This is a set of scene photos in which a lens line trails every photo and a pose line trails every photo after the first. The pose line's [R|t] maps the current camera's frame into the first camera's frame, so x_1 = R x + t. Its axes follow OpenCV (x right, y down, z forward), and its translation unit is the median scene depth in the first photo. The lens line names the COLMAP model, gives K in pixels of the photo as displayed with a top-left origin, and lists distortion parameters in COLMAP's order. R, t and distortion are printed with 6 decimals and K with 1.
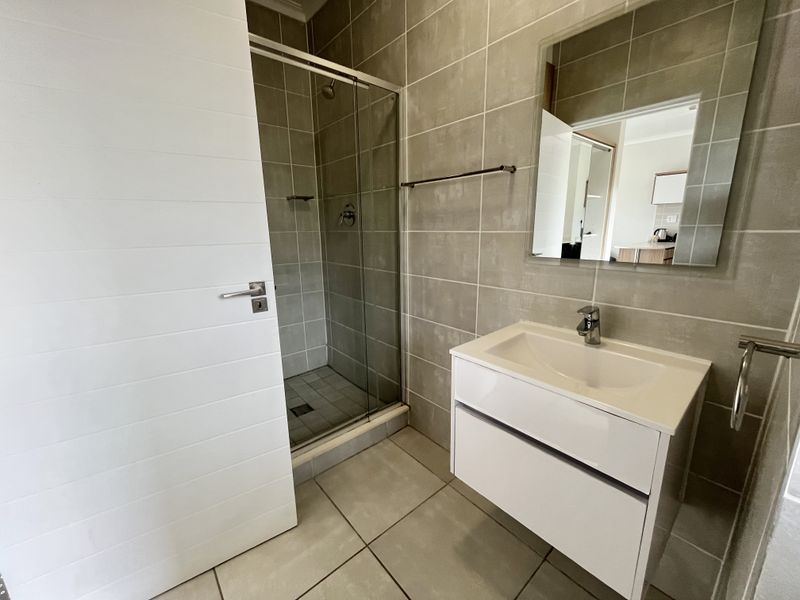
lens RADIAL K [[322.2, 0, 399.6], [0, 322.2, 300.3], [0, 0, 1]] dist [-0.002472, 0.000440]
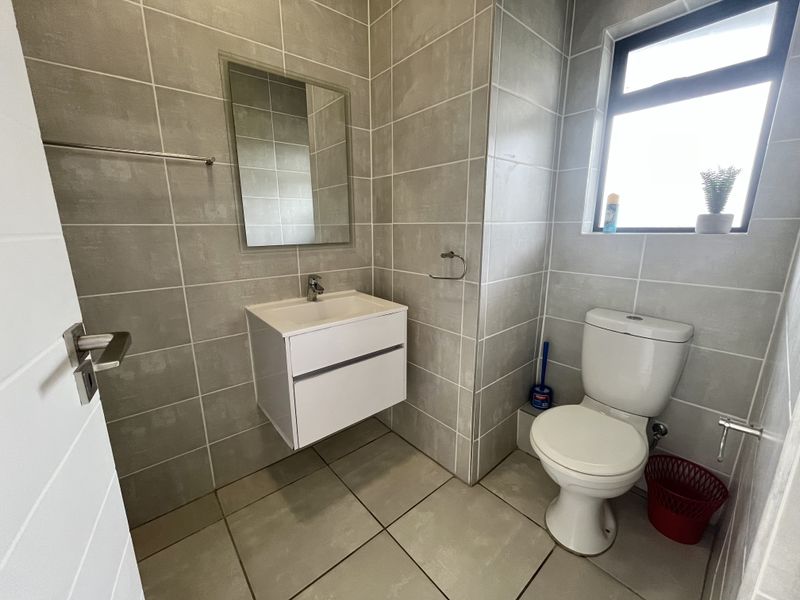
lens RADIAL K [[322.2, 0, 399.3], [0, 322.2, 297.8], [0, 0, 1]] dist [-0.002472, 0.000440]
pose [[0.004469, -0.206378, 0.978462, -0.710907], [0.224215, 0.953766, 0.200145, -0.072022], [-0.974530, 0.218491, 0.050536, 0.465439]]
